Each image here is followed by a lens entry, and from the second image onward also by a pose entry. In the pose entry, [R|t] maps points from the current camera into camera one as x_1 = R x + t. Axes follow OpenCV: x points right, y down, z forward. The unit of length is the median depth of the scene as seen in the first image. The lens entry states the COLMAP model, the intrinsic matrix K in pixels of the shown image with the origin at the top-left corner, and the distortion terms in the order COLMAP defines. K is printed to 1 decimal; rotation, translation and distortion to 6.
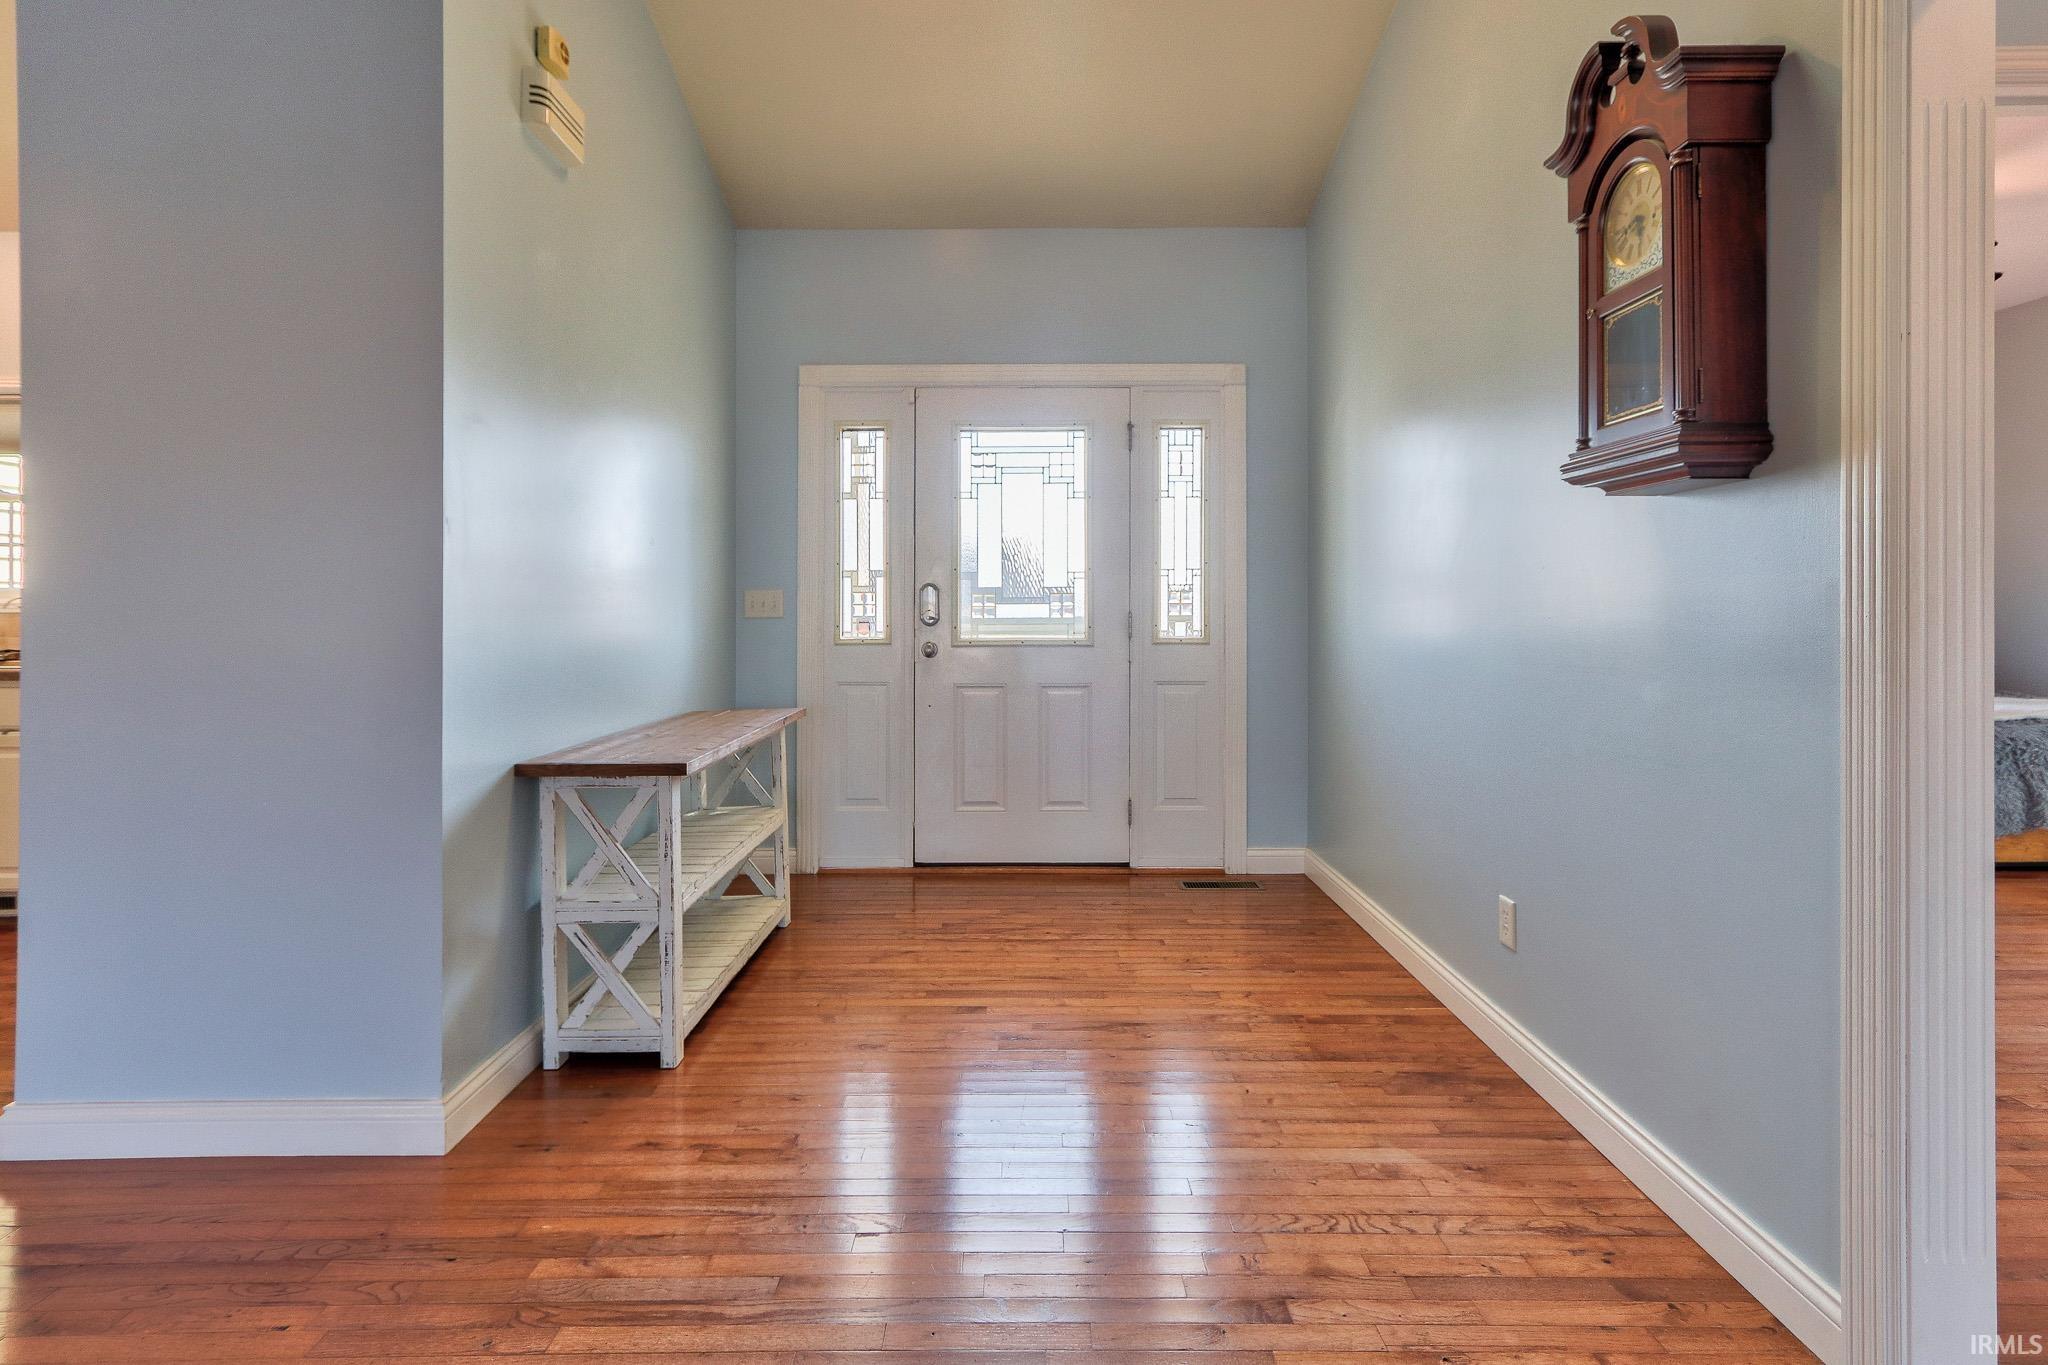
lens RADIAL K [[1001.0, 0, 1022.5], [0, 1001.0, 608.3], [0, 0, 1]] dist [0.000797, 0.000137]
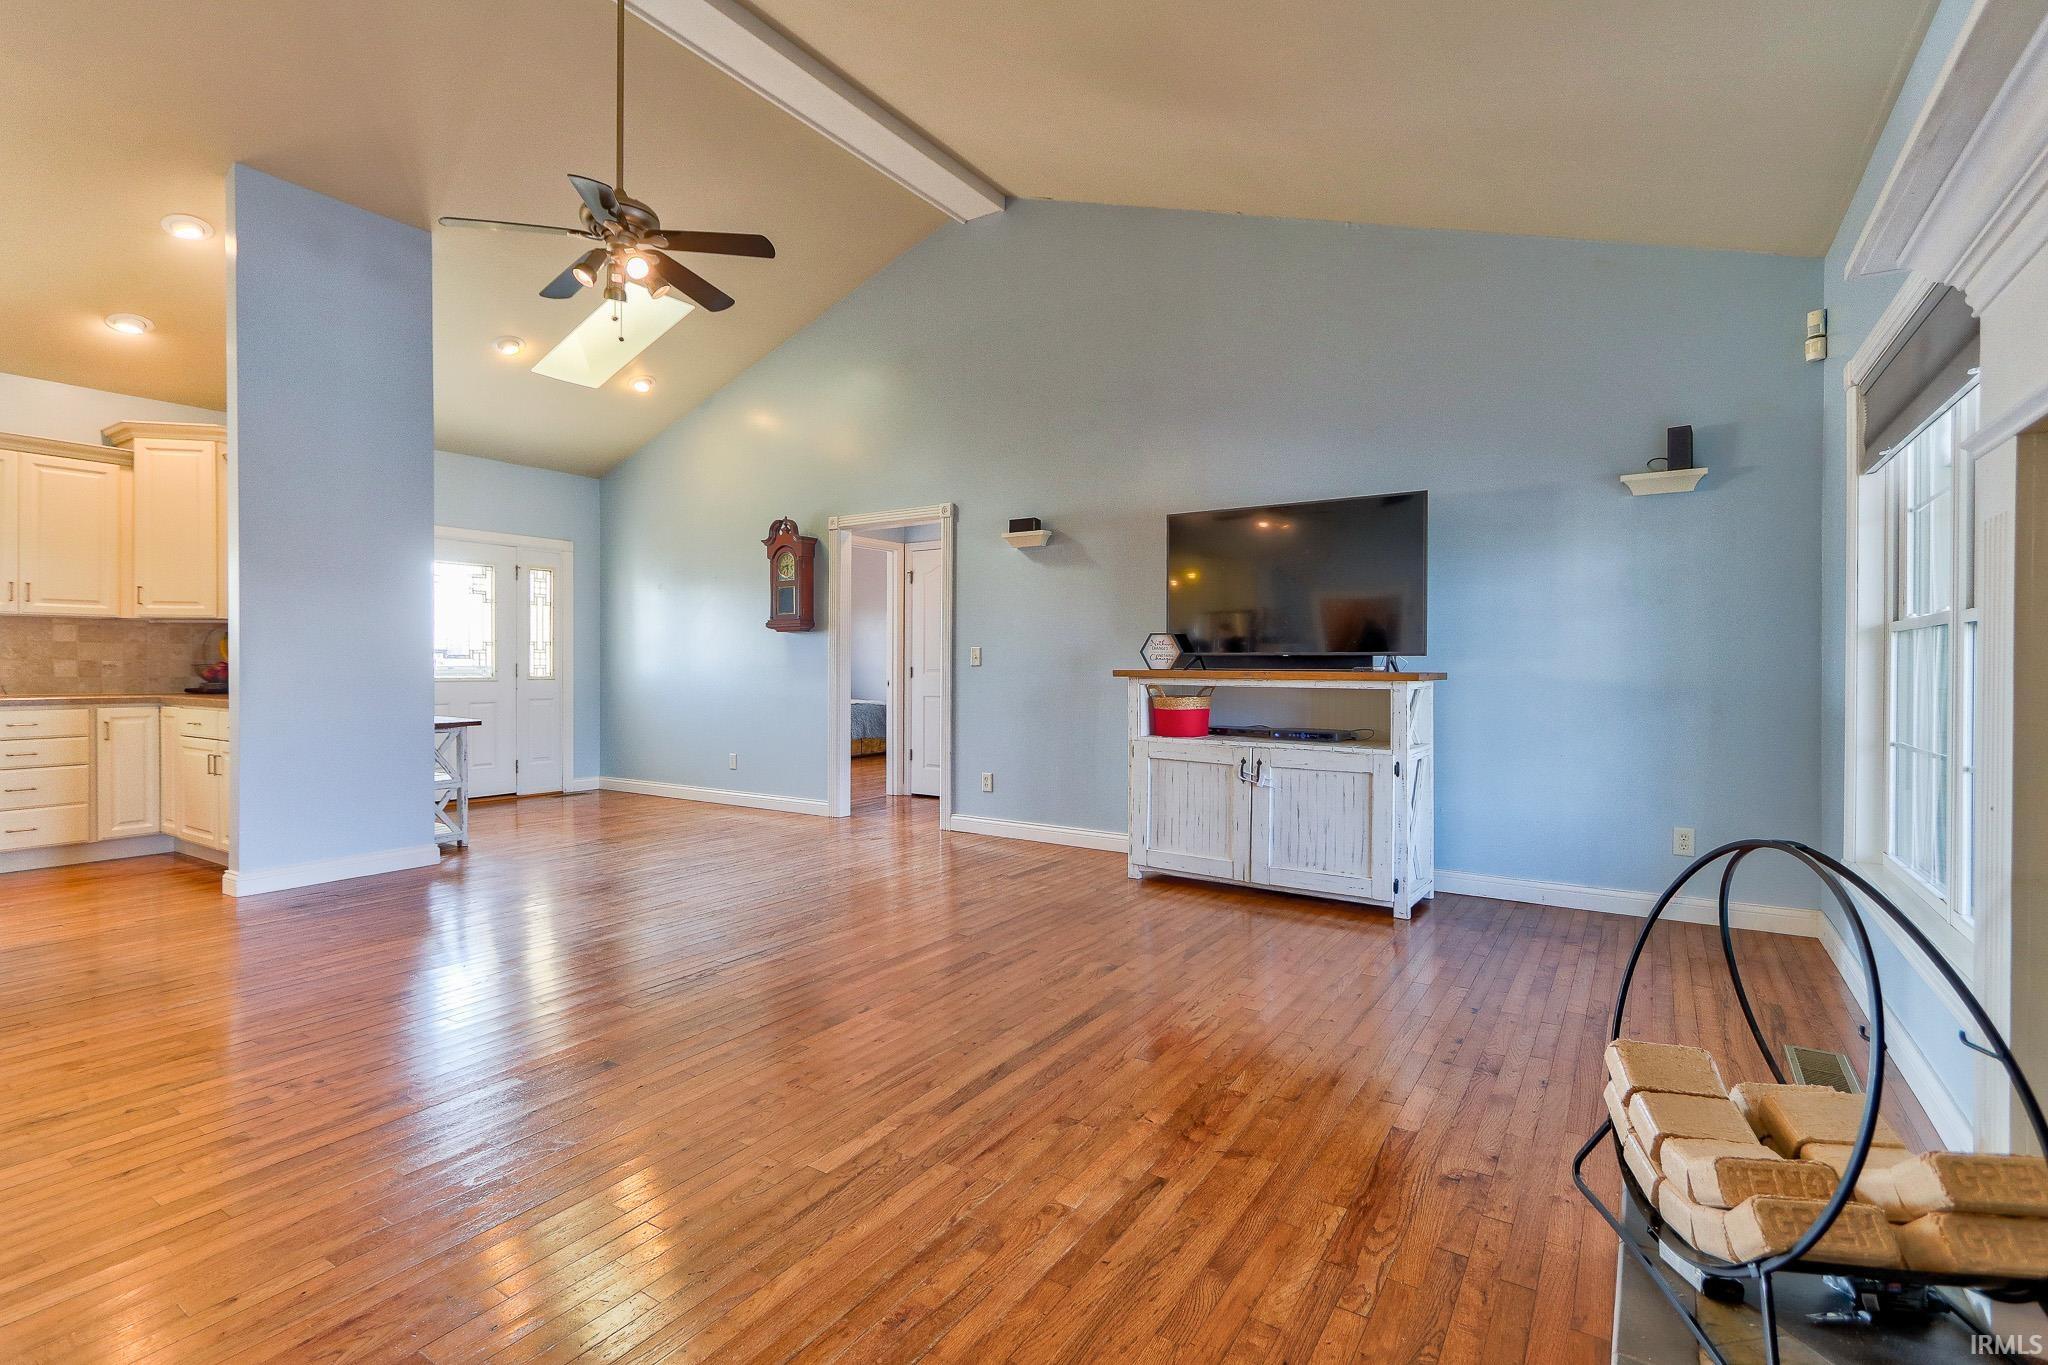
lens RADIAL K [[974.9, 0, 983.8], [0, 974.9, 671.9], [0, 0, 1]] dist [0.001743, 0.000311]
pose [[0.563082, -0.003610, 0.826393, -1.626583], [-0.002560, 0.999978, 0.006113, 0.011020], [-0.826397, -0.005557, 0.563060, -1.393766]]
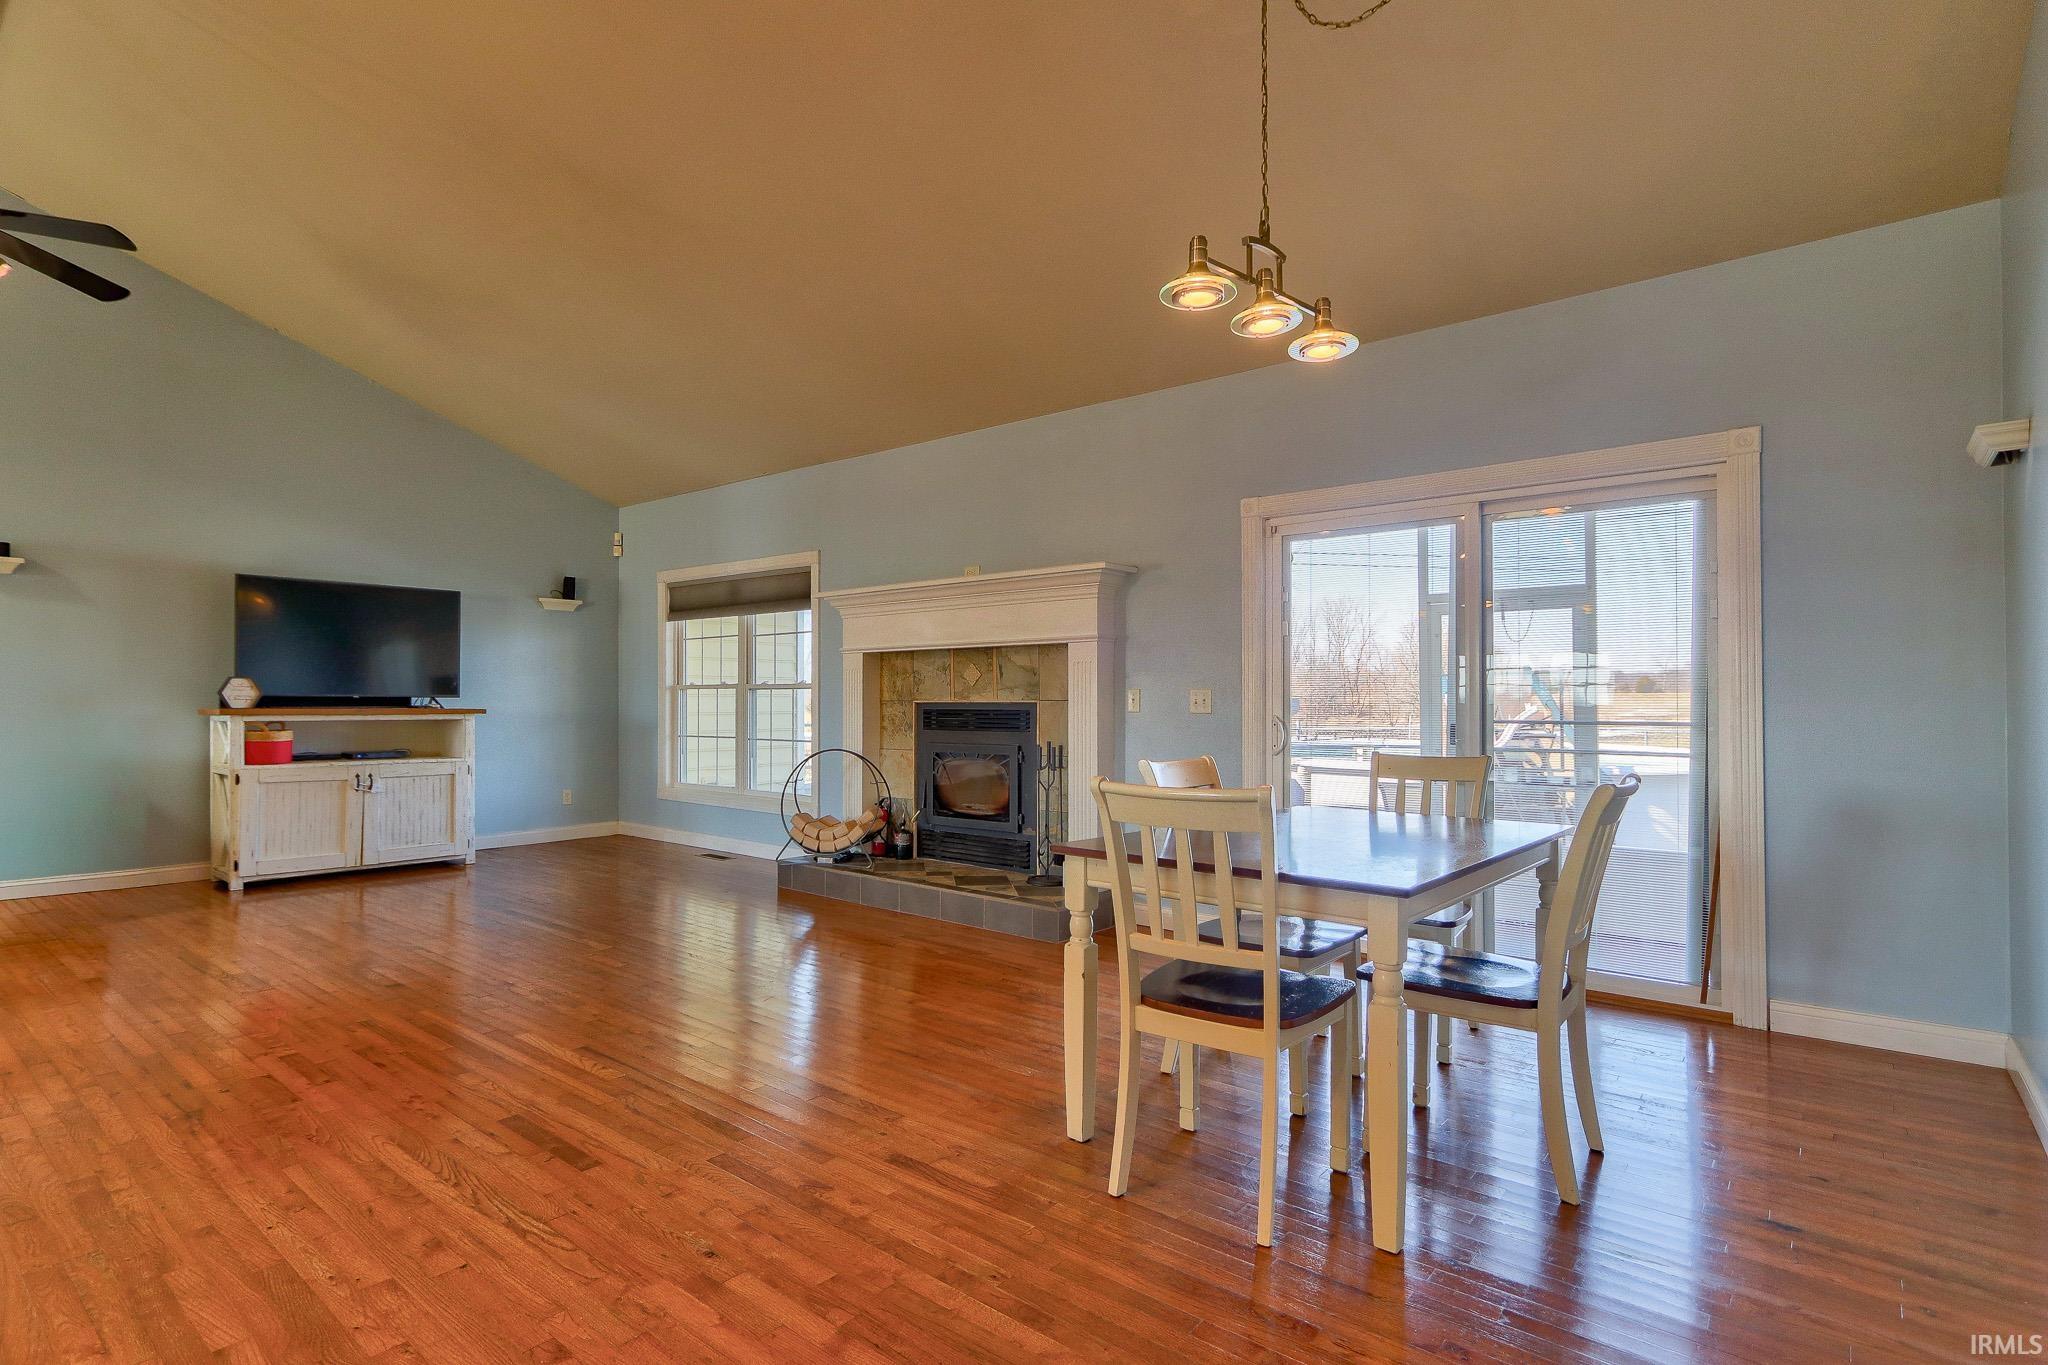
lens RADIAL K [[1008.4, 0, 1003.9], [0, 1008.4, 687.6], [0, 0, 1]] dist [0.002227, 0.000743]
pose [[-0.766385, 0.011352, 0.642281, -2.850648], [0.001343, 0.999870, -0.016070, 0.009199], [-0.642380, -0.011453, -0.766301, 0.320514]]
